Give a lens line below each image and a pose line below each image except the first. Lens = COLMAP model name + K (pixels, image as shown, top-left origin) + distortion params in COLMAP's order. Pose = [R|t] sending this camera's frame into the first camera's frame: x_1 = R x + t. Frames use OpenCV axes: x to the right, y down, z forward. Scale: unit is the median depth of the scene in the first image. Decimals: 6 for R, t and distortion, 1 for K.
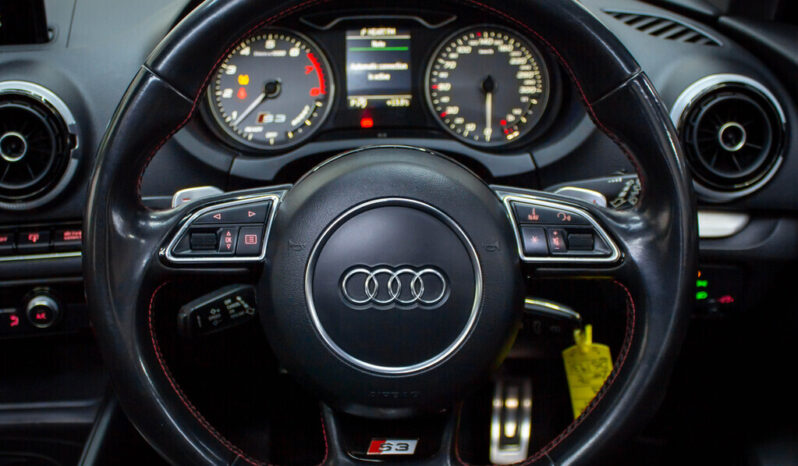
lens RADIAL K [[999.0, 0, 373.5], [0, 999.0, 262.9], [0, 0, 1]] dist [-0.160565, 0.000000]
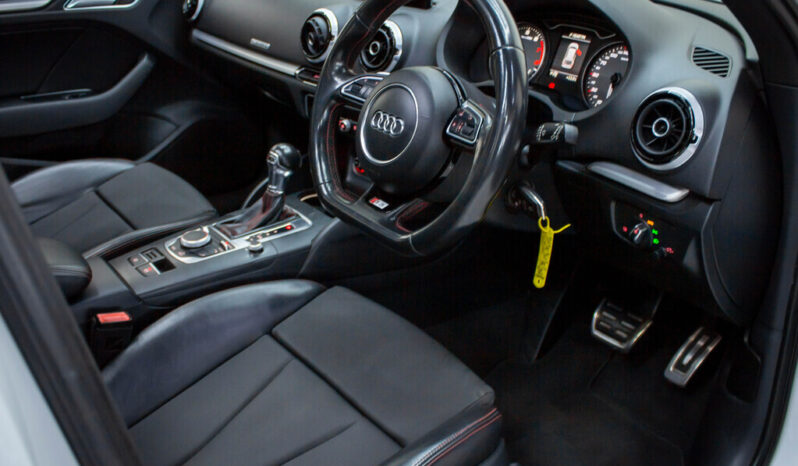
lens RADIAL K [[777.9, 0, 401.5], [0, 777.9, 231.3], [0, 0, 1]] dist [-0.112873, 0.000000]
pose [[0.585172, 0.339941, -0.736216, 0.910325], [-0.354824, 0.923702, 0.144483, -0.009062], [0.729160, 0.176680, 0.661143, -0.024211]]
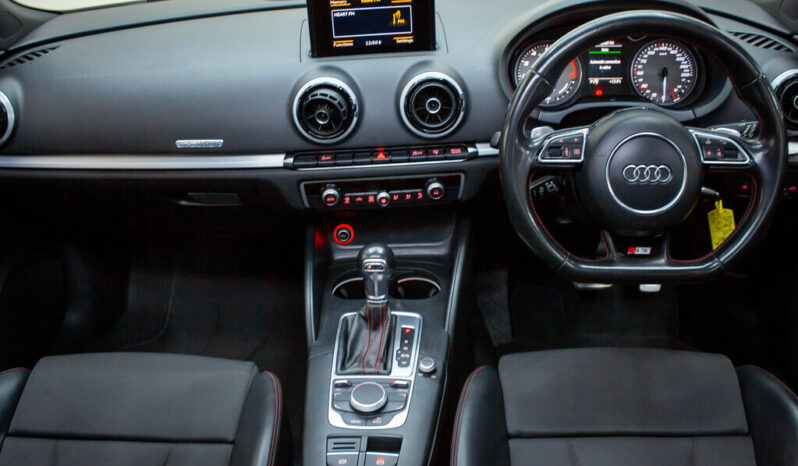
lens RADIAL K [[777.9, 0, 397.1], [0, 777.9, 229.8], [0, 0, 1]] dist [-0.112873, 0.000000]
pose [[0.995444, 0.009656, -0.094860, -0.245196], [-0.004132, 0.998293, 0.058250, 0.034483], [0.095260, -0.057592, 0.993785, -0.488554]]
